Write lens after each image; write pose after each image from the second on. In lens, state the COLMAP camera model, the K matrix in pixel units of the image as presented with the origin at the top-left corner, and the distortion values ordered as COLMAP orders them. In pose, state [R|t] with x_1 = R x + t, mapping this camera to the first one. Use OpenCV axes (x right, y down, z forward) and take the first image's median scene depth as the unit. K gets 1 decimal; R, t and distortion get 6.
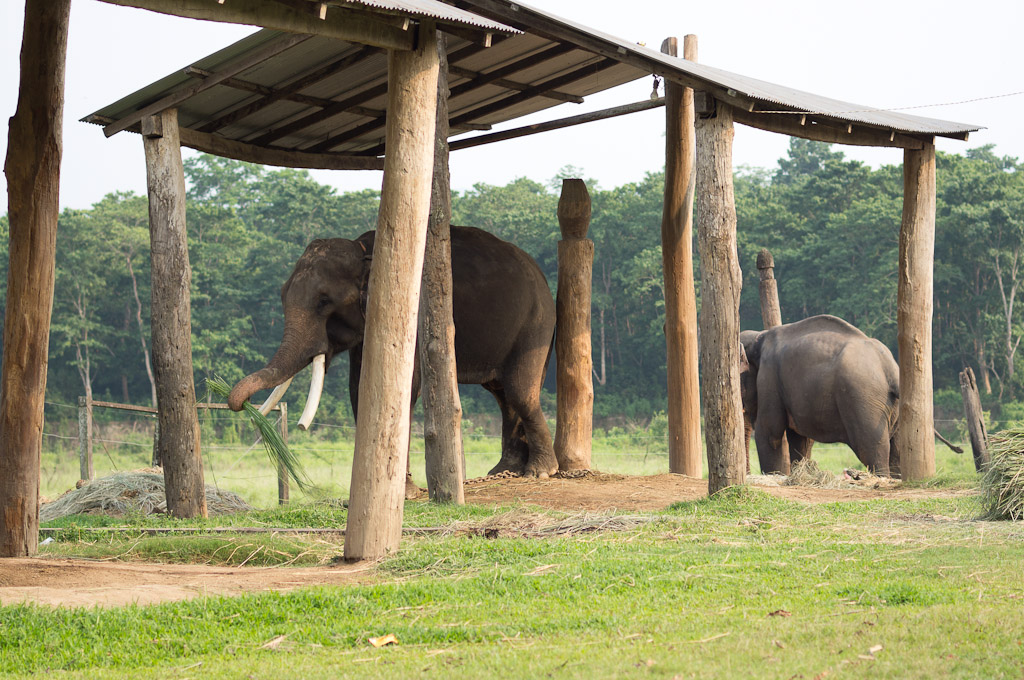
lens RADIAL K [[4997.9, 0, 512.0], [0, 4997.9, 340.0], [0, 0, 1]] dist [0.286271, 3.865671]
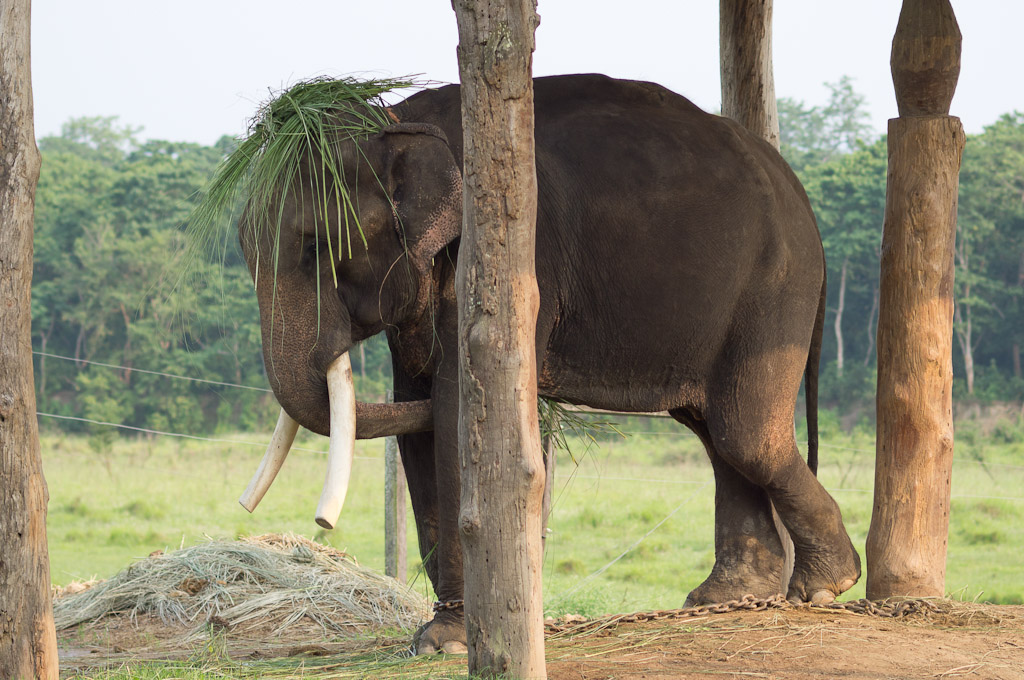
lens RADIAL K [[4997.9, 0, 512.0], [0, 4997.9, 340.0], [0, 0, 1]] dist [0.286271, 3.865671]
pose [[0.970278, 0.032579, -0.239792, 0.036035], [-0.030297, 0.999454, 0.013197, -0.001533], [0.240091, -0.005540, 0.970735, 0.209366]]
